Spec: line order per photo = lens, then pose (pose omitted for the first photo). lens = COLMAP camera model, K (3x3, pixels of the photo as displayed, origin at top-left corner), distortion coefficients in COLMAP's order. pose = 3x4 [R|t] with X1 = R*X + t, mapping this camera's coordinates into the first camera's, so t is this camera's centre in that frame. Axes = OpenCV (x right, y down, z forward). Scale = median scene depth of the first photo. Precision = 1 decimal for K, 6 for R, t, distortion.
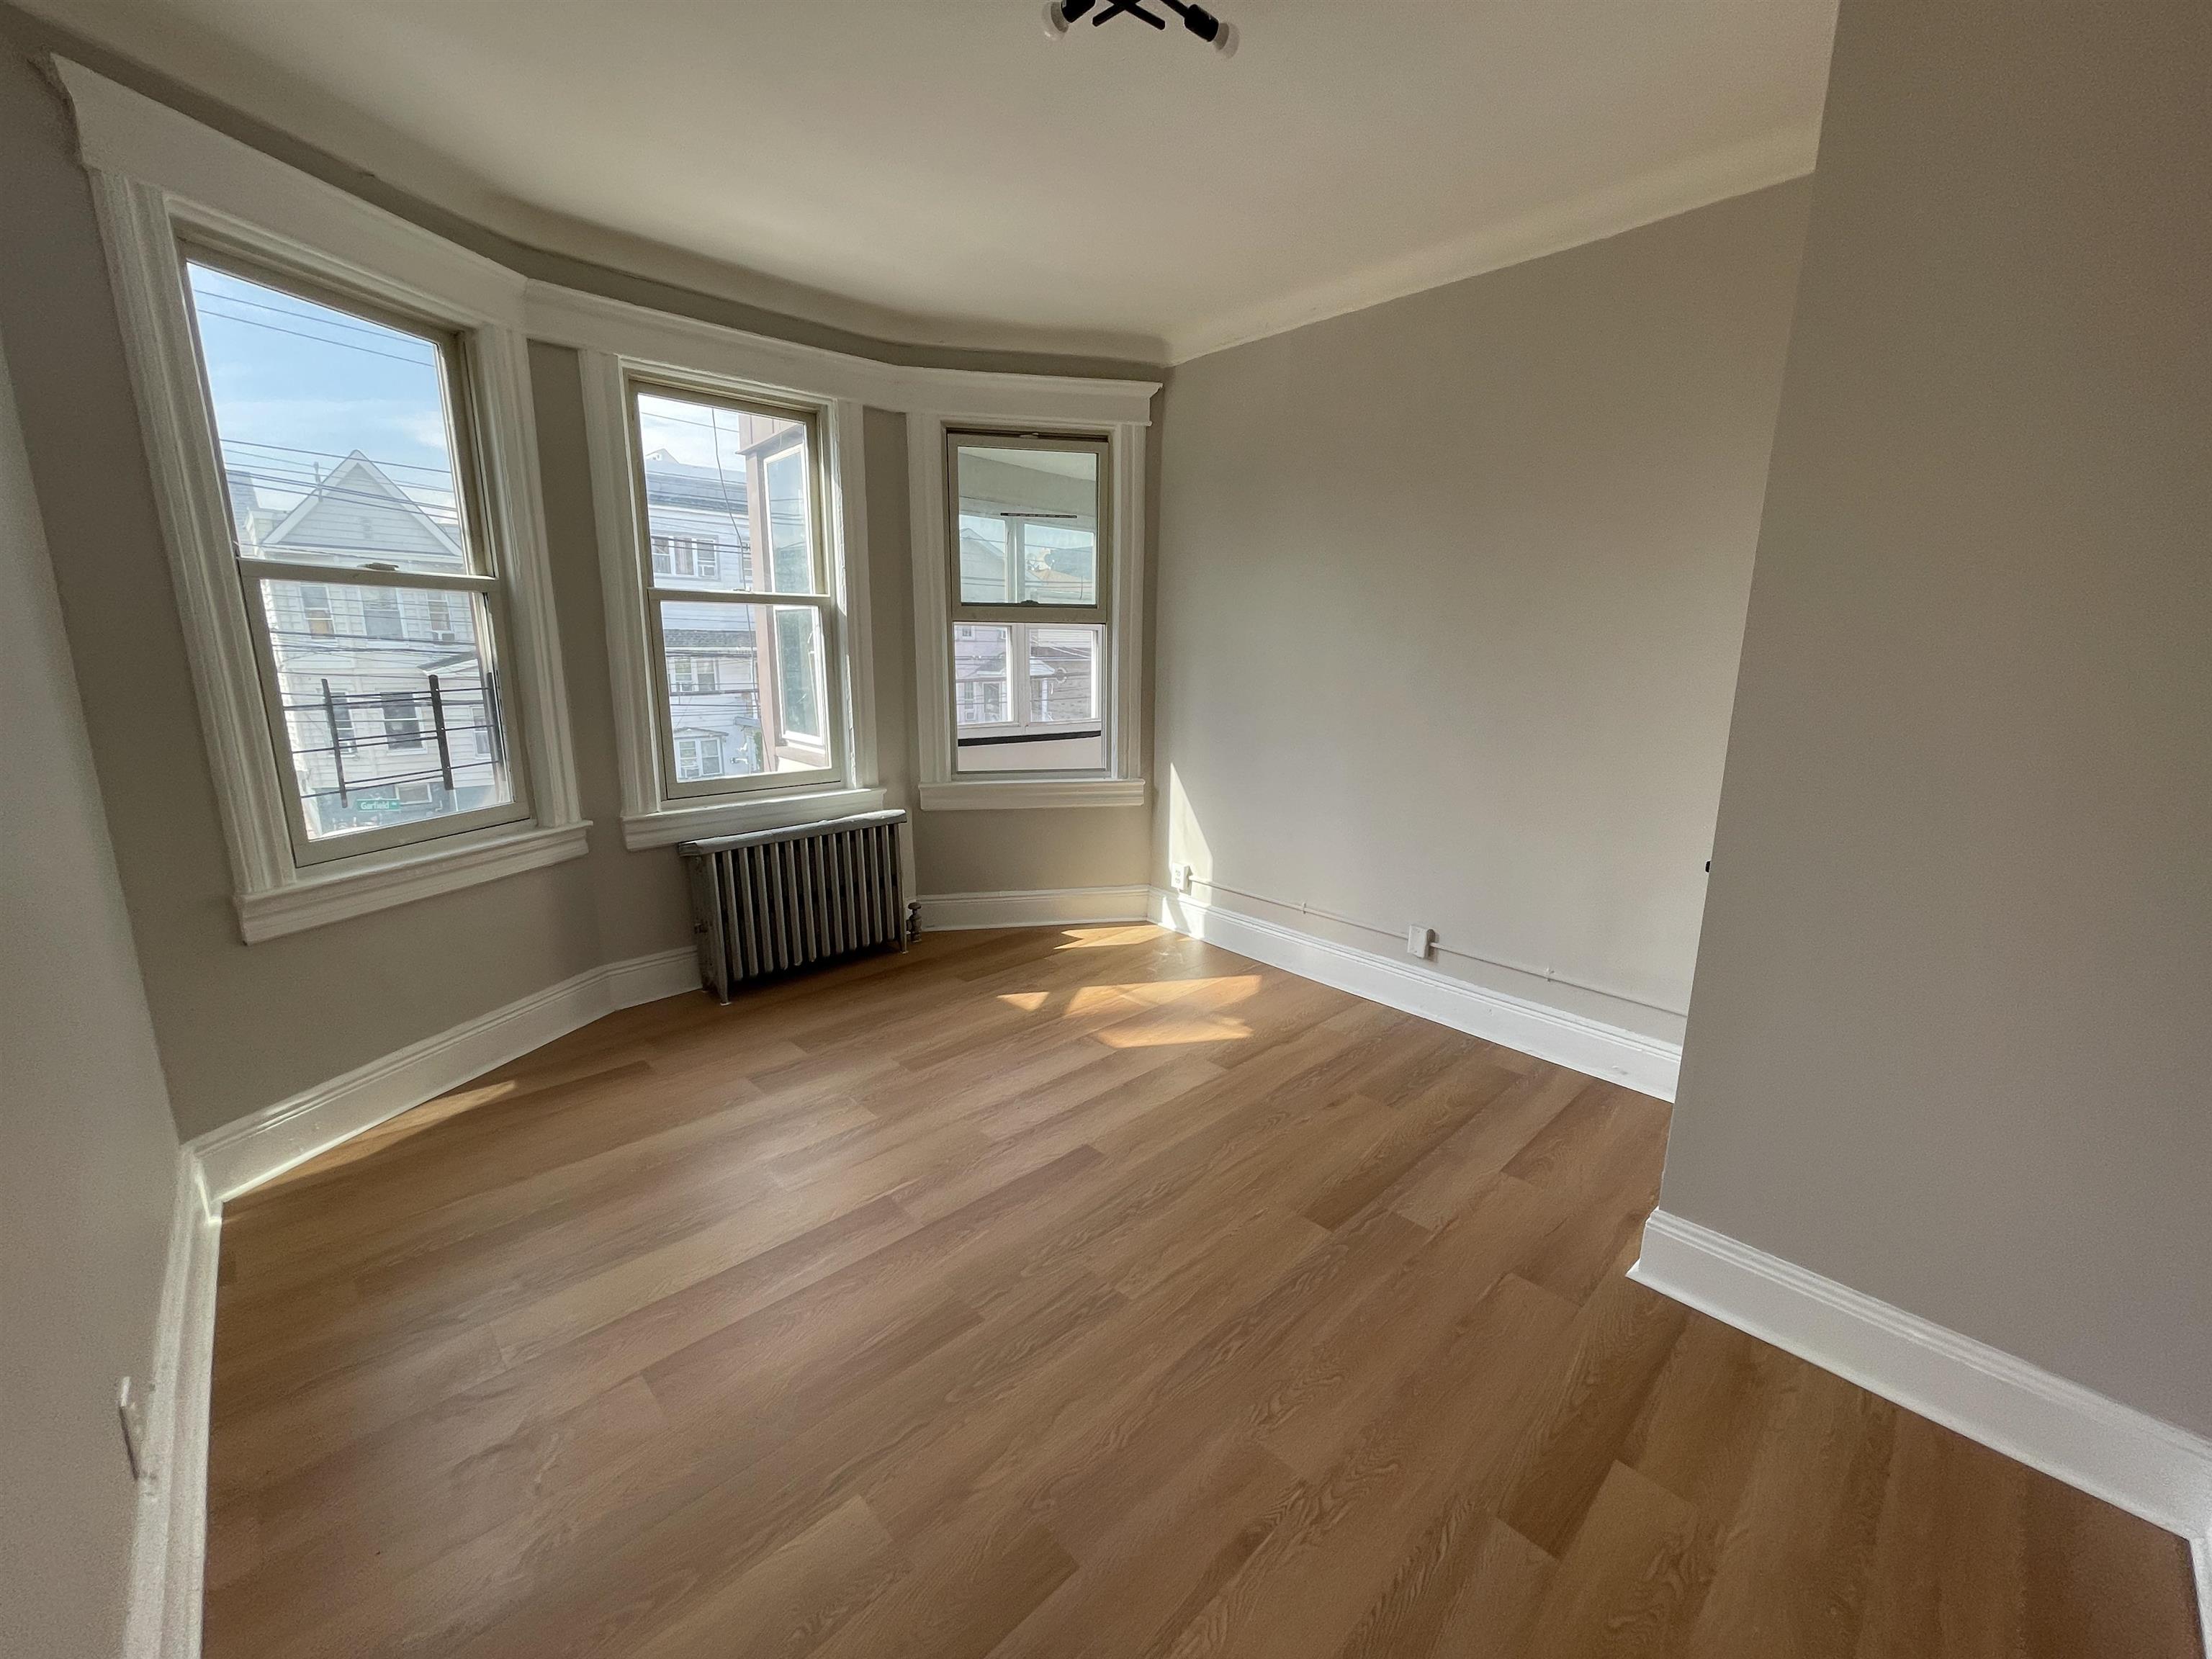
lens RADIAL K [[881.5, 0, 1106.0], [0, 881.5, 829.5], [0, 0, 1]] dist [-0.000437, -0.000129]
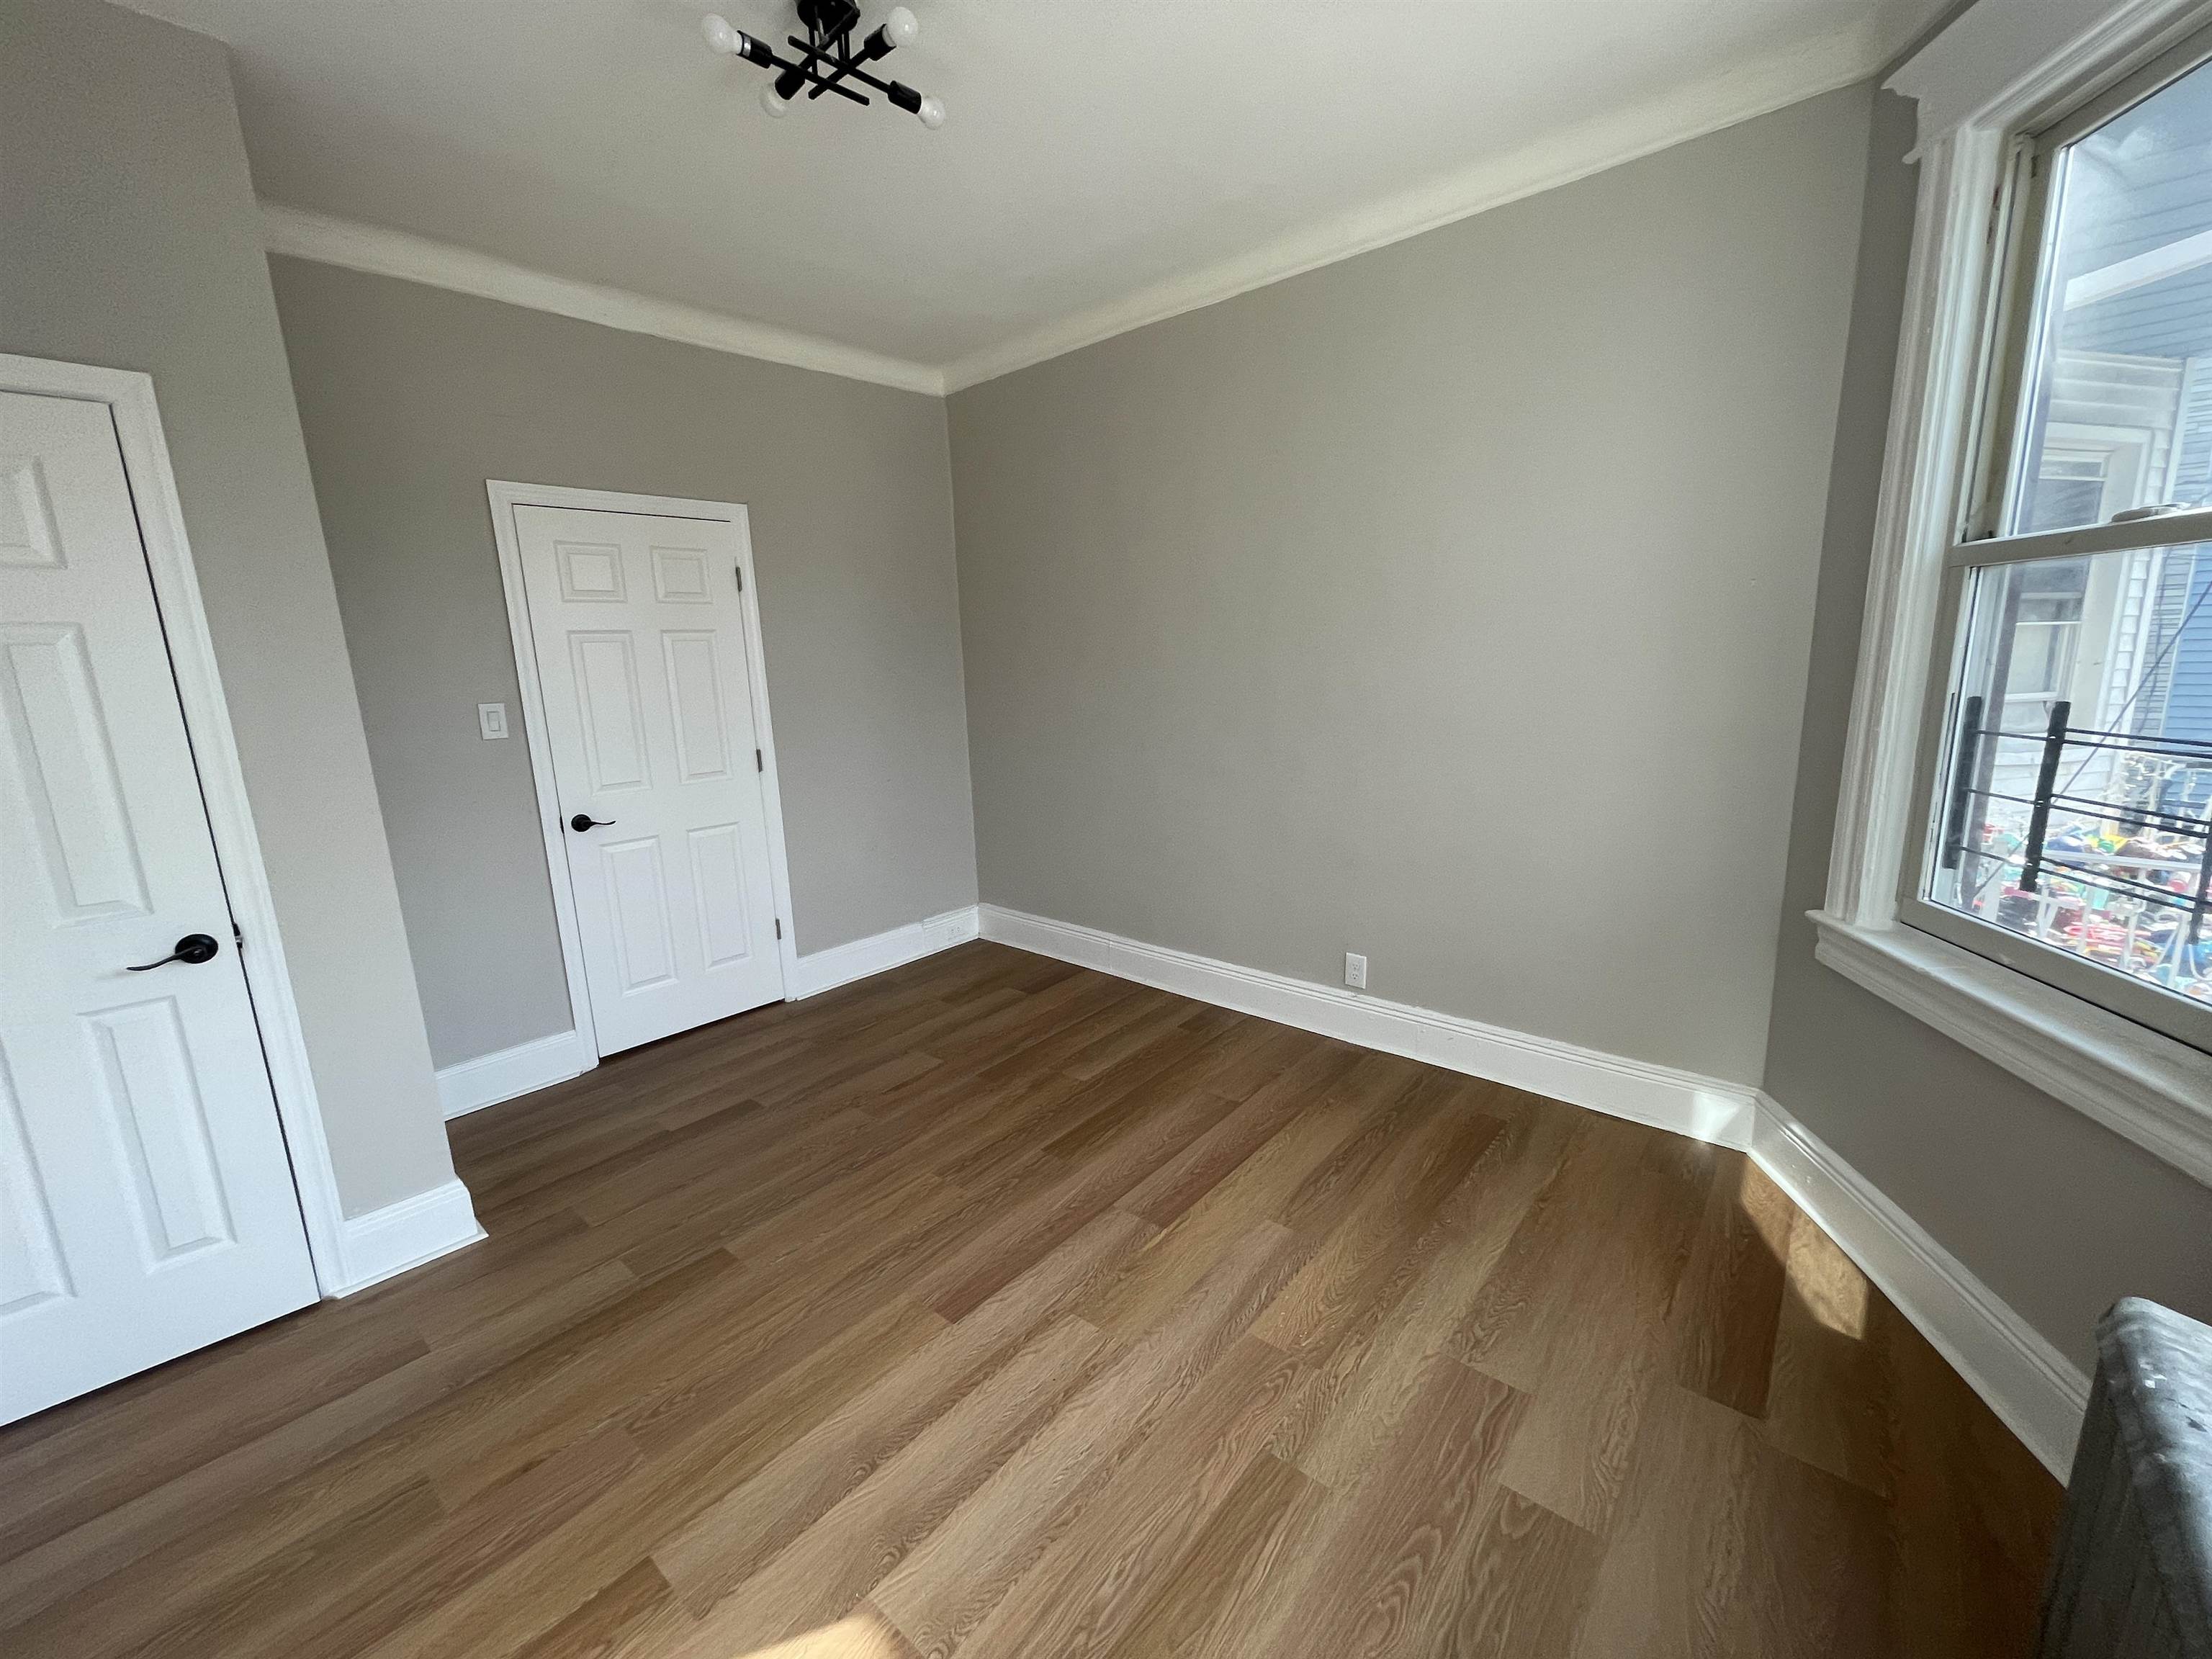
lens RADIAL K [[881.5, 0, 1106.0], [0, 881.5, 829.5], [0, 0, 1]] dist [-0.000437, -0.000129]
pose [[-0.995203, 0.046806, -0.085911, -0.117773], [0.009766, 0.921270, 0.388802, -0.369409], [0.097346, 0.386098, -0.917307, 1.691077]]
